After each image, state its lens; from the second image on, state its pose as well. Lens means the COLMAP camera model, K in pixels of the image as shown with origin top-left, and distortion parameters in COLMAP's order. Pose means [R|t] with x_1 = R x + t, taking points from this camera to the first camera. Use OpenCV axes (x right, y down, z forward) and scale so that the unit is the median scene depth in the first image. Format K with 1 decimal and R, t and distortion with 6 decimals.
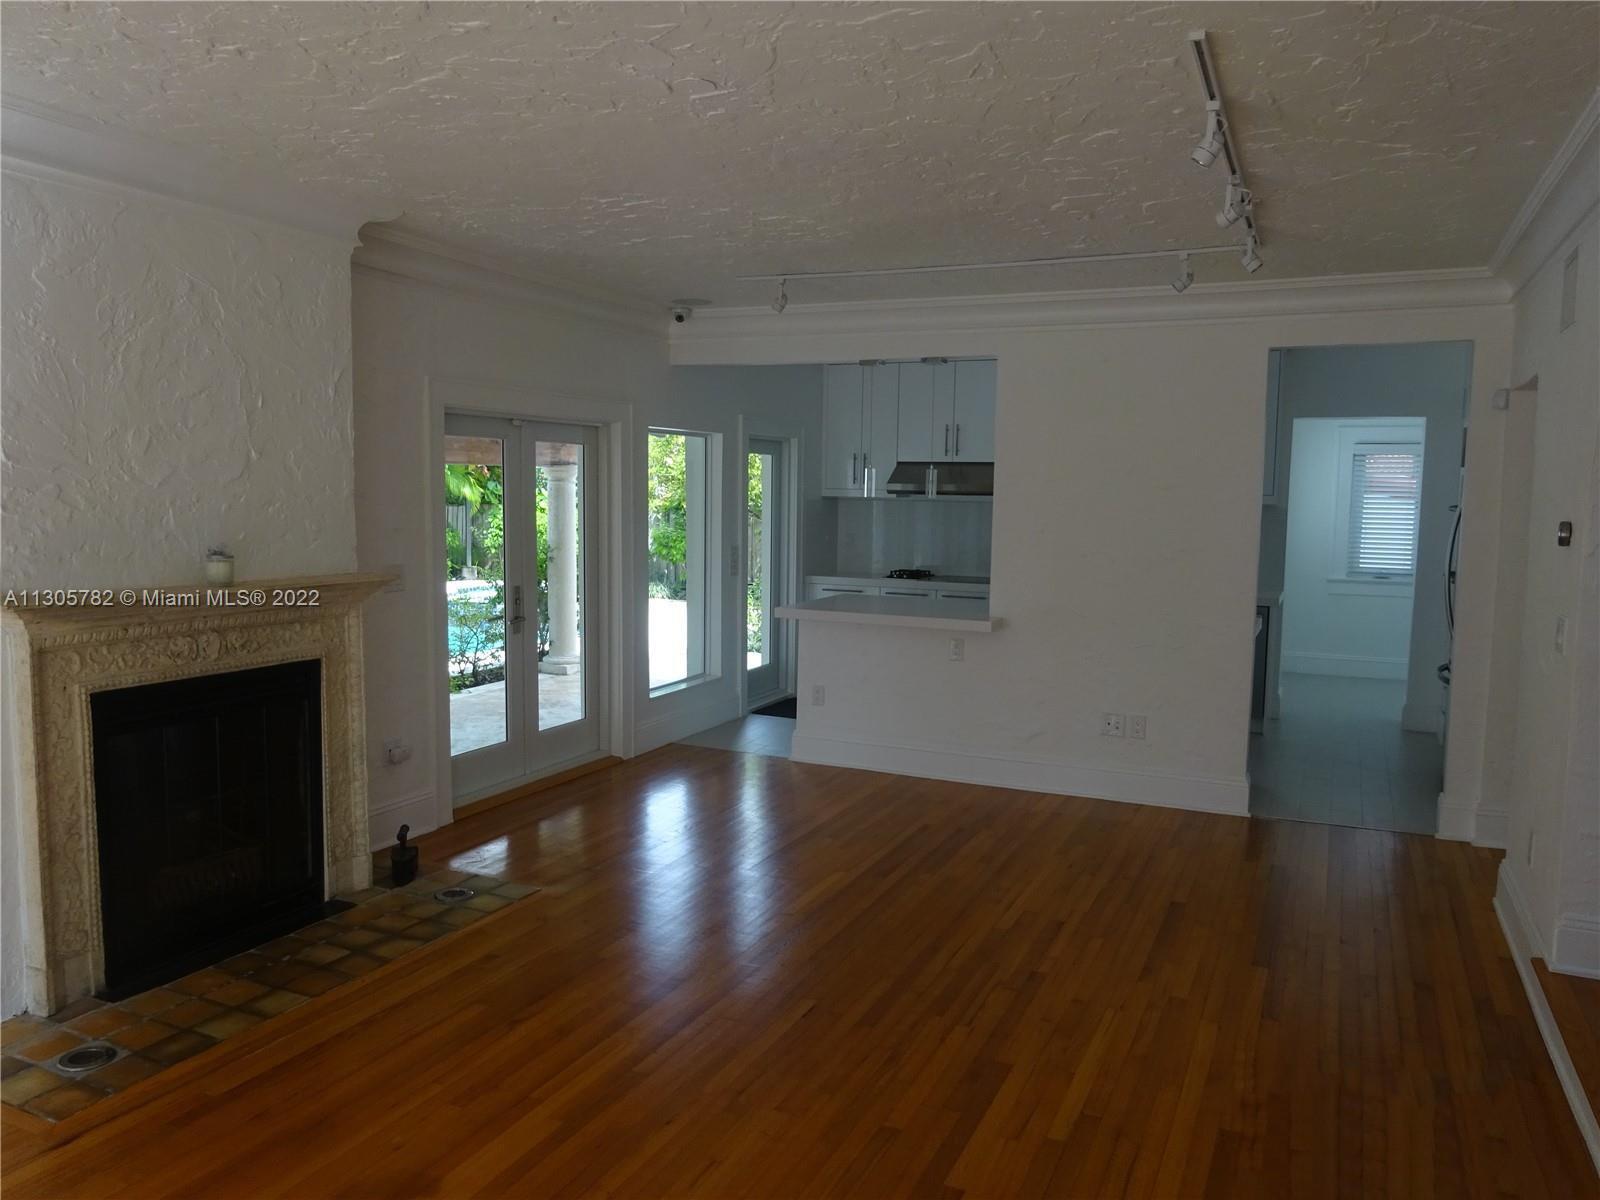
lens RADIAL K [[1171.3, 0, 800.0], [0, 1171.3, 601.8], [0, 0, 1]] dist [-0.004035, -0.001394]
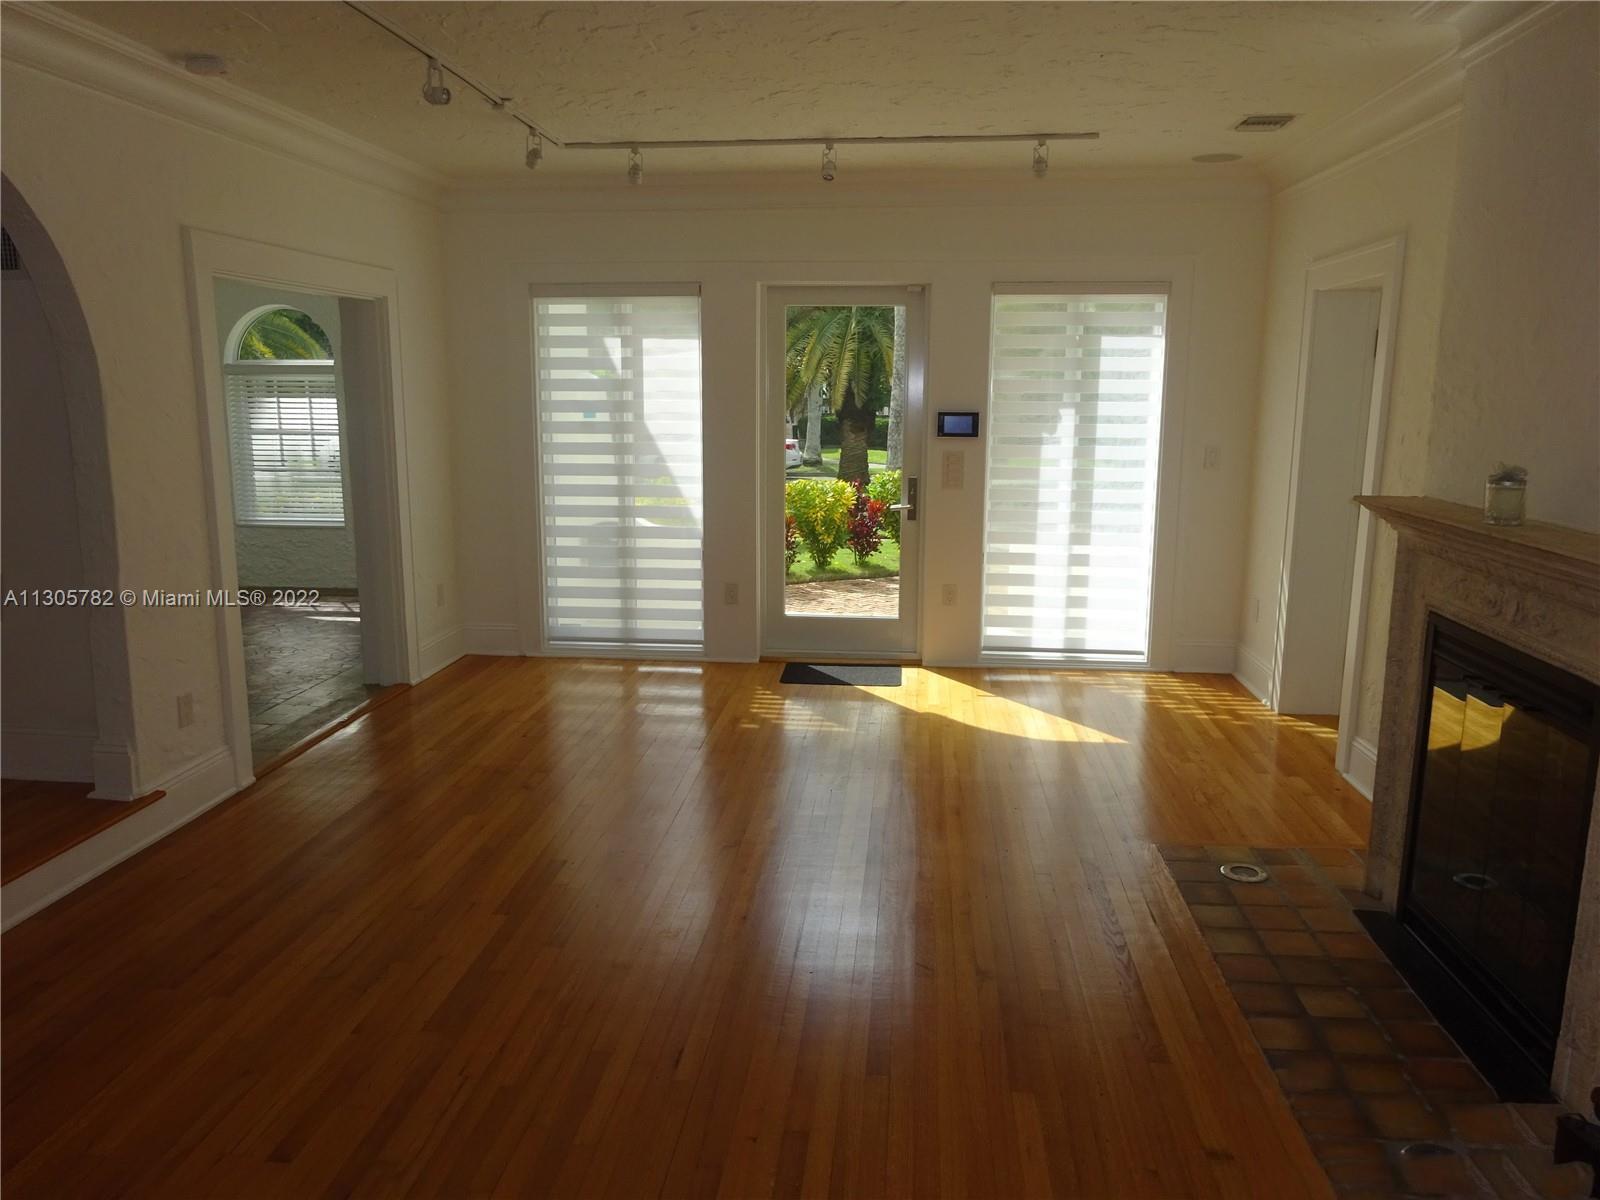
lens RADIAL K [[1171.3, 0, 794.2], [0, 1171.3, 596.0], [0, 0, 1]] dist [-0.004035, -0.001394]
pose [[-0.946536, 0.046558, -0.319220, 0.160016], [-0.040069, 0.964901, 0.259541, -0.144163], [0.320099, 0.258456, -0.911448, 1.569125]]
